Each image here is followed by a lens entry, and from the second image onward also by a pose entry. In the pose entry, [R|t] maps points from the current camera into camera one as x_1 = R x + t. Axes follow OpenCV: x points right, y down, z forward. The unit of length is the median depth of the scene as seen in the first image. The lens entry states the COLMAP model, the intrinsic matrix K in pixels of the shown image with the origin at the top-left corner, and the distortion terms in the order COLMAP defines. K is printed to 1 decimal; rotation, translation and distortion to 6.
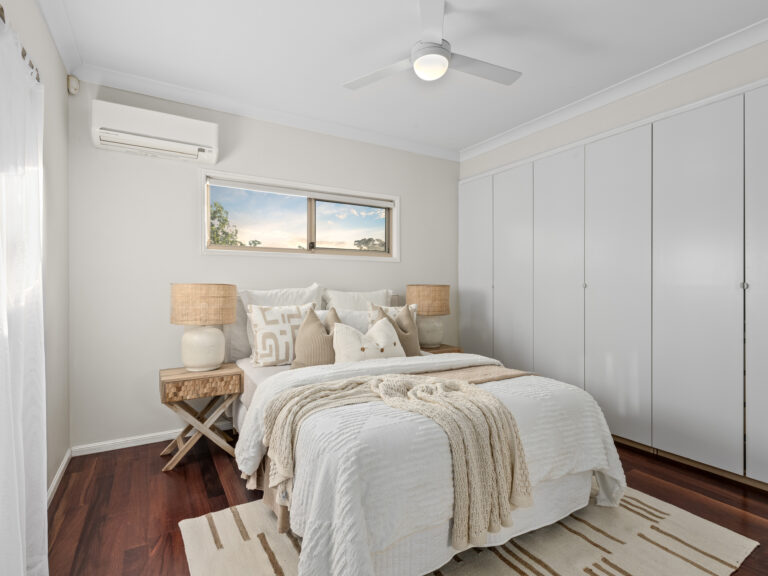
lens RADIAL K [[389.2, 0, 384.0], [0, 389.2, 288.0], [0, 0, 1]] dist [-0.000925, 0.000101]
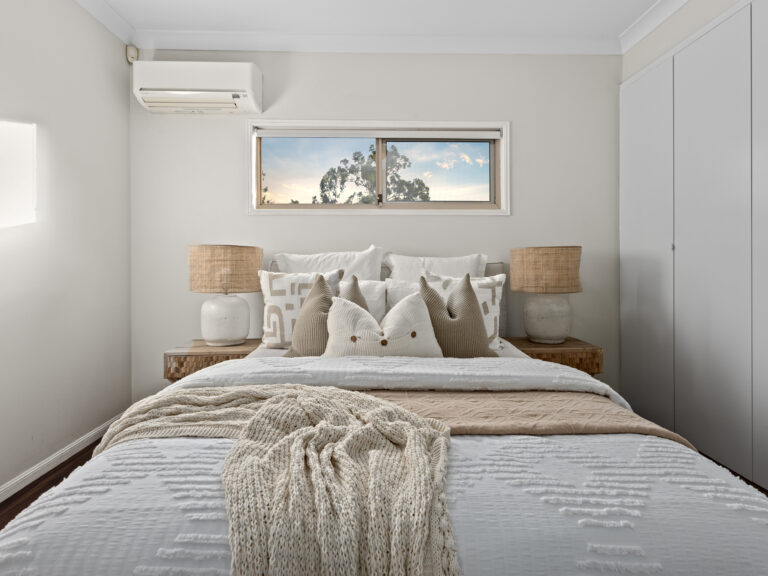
lens RADIAL K [[399.9, 0, 383.4], [0, 399.9, 260.9], [0, 0, 1]] dist [0.004902, 0.000831]
pose [[0.872086, -0.001555, -0.489350, 0.290999], [0.000032, 0.999995, -0.003121, 0.025904], [0.489352, 0.002706, 0.872082, 0.398559]]
